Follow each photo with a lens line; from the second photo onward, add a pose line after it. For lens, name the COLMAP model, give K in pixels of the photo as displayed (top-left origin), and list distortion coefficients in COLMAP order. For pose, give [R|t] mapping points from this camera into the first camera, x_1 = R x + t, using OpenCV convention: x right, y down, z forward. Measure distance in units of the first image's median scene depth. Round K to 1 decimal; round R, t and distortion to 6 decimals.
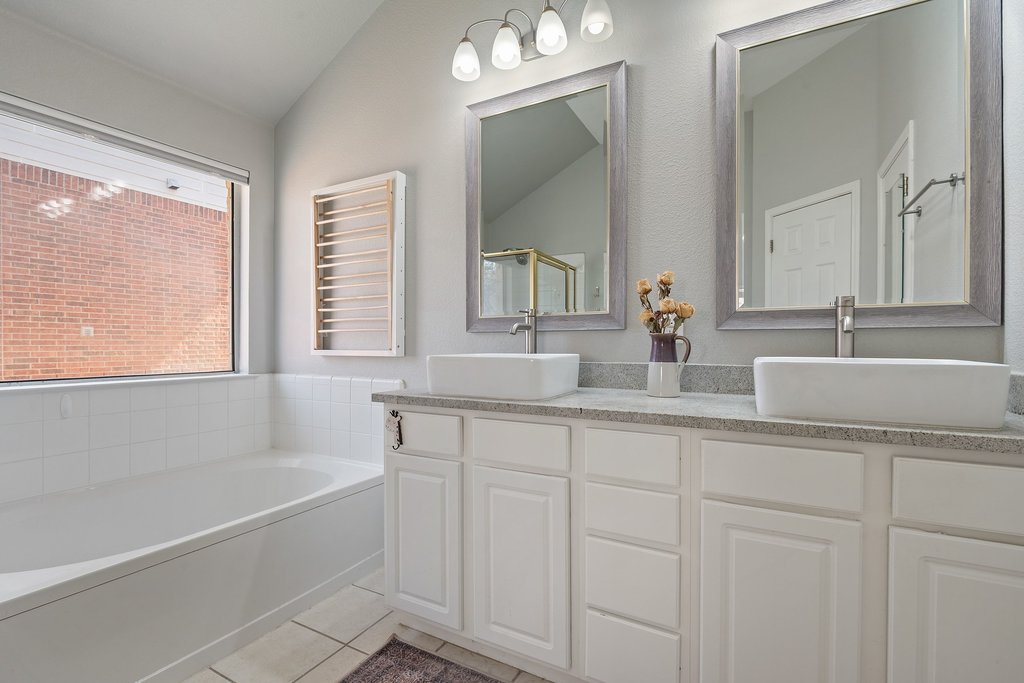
lens RADIAL K [[469.4, 0, 510.6], [0, 469.4, 344.7], [0, 0, 1]] dist [-0.004831, -0.000655]
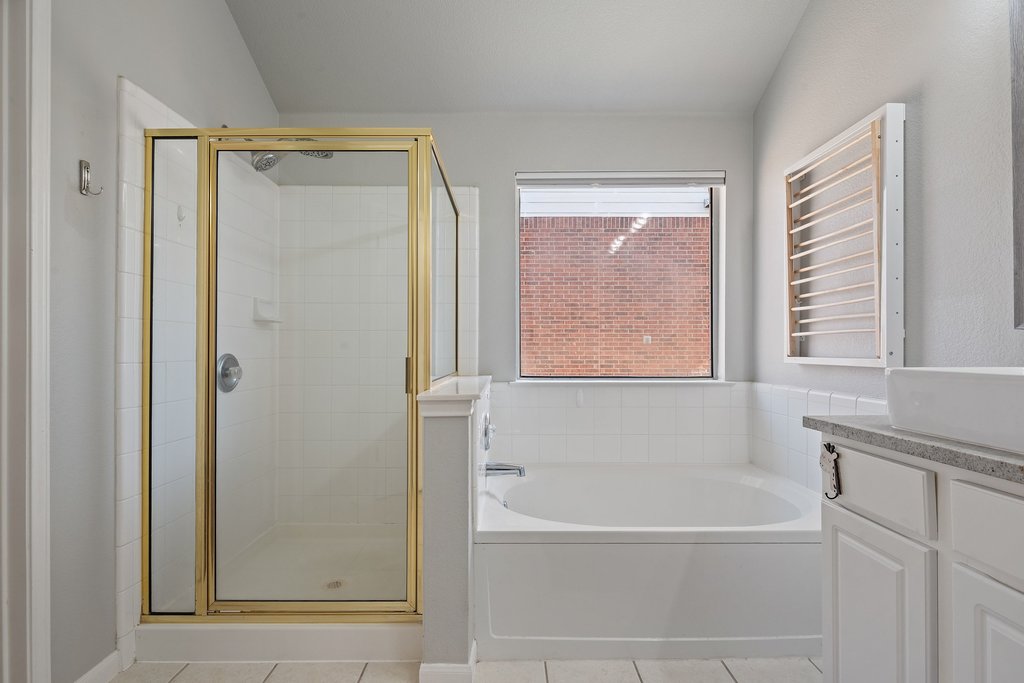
lens RADIAL K [[483.9, 0, 511.7], [0, 483.9, 345.9], [0, 0, 1]] dist [-0.004884, -0.001291]
pose [[0.486065, -0.006607, -0.873898, 0.129840], [-0.001448, 0.999964, -0.008365, -0.000473], [0.873922, 0.005331, 0.486038, 0.183545]]
